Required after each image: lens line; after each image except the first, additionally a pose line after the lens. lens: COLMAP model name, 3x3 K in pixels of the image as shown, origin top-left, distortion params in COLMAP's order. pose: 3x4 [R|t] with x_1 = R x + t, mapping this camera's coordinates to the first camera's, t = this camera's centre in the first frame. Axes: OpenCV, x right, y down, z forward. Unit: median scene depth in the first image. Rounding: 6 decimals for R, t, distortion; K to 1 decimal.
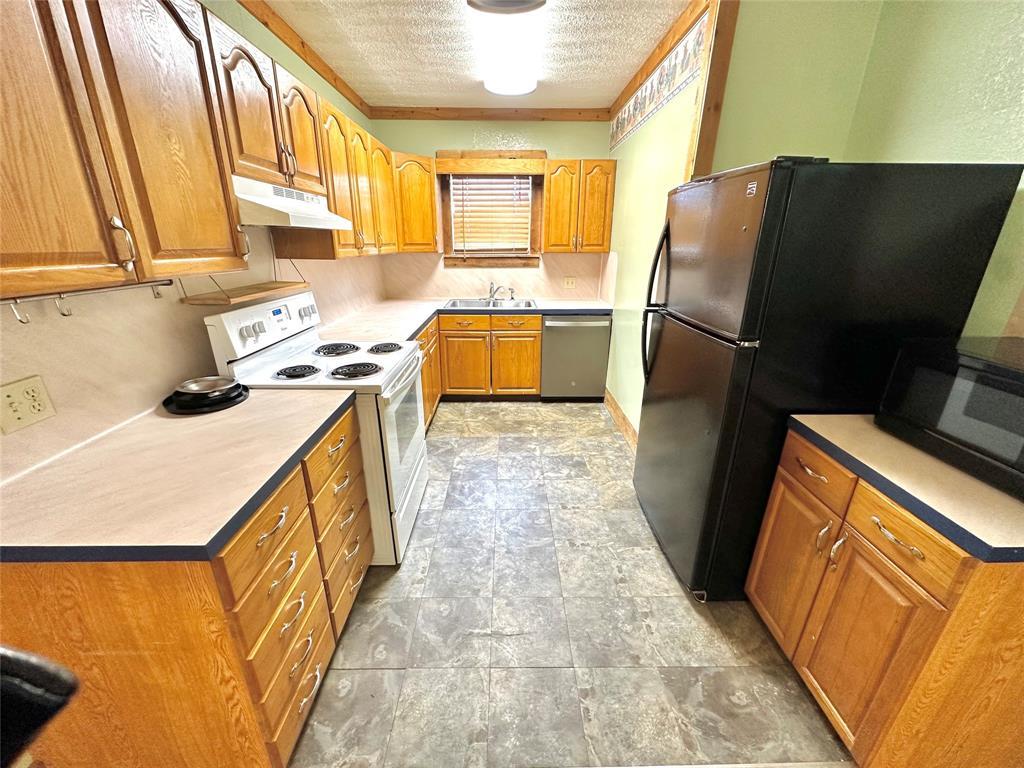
lens RADIAL K [[407.7, 0, 512.7], [0, 407.7, 384.2], [0, 0, 1]] dist [-0.003241, 0.000395]
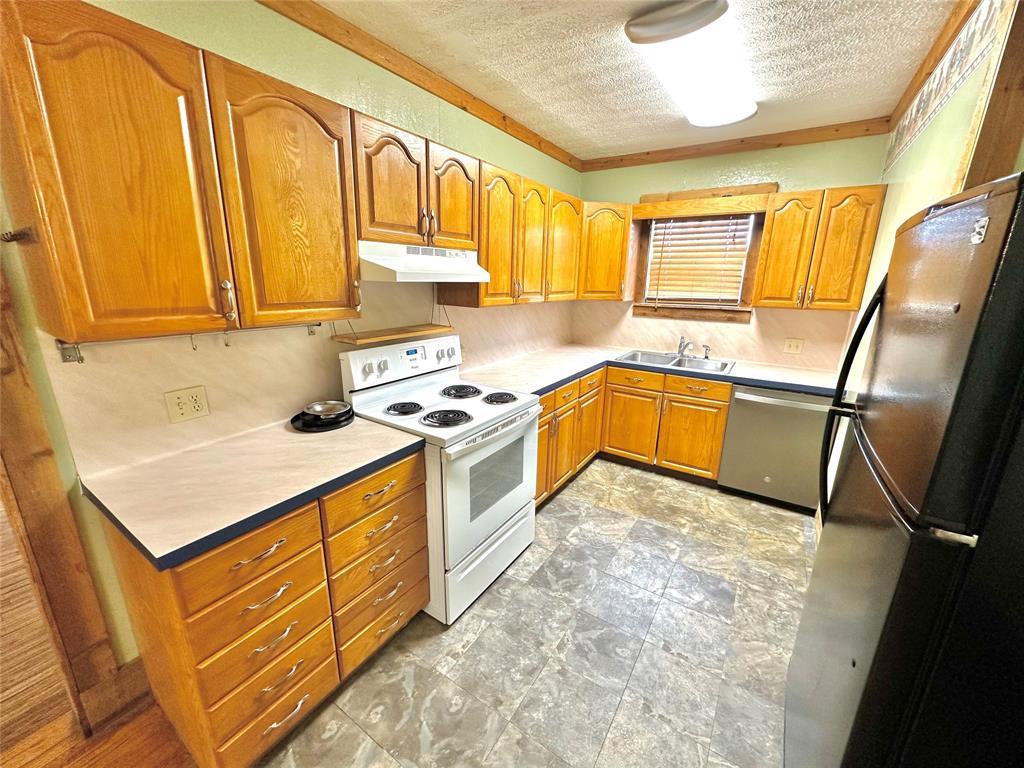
lens RADIAL K [[407.7, 0, 510.5], [0, 407.7, 384.4], [0, 0, 1]] dist [-0.003241, 0.000395]
pose [[0.827687, 0.152976, -0.539937, 0.220854], [-0.199980, 0.979368, -0.029081, -0.090790], [0.524349, 0.132047, 0.841203, 0.166827]]
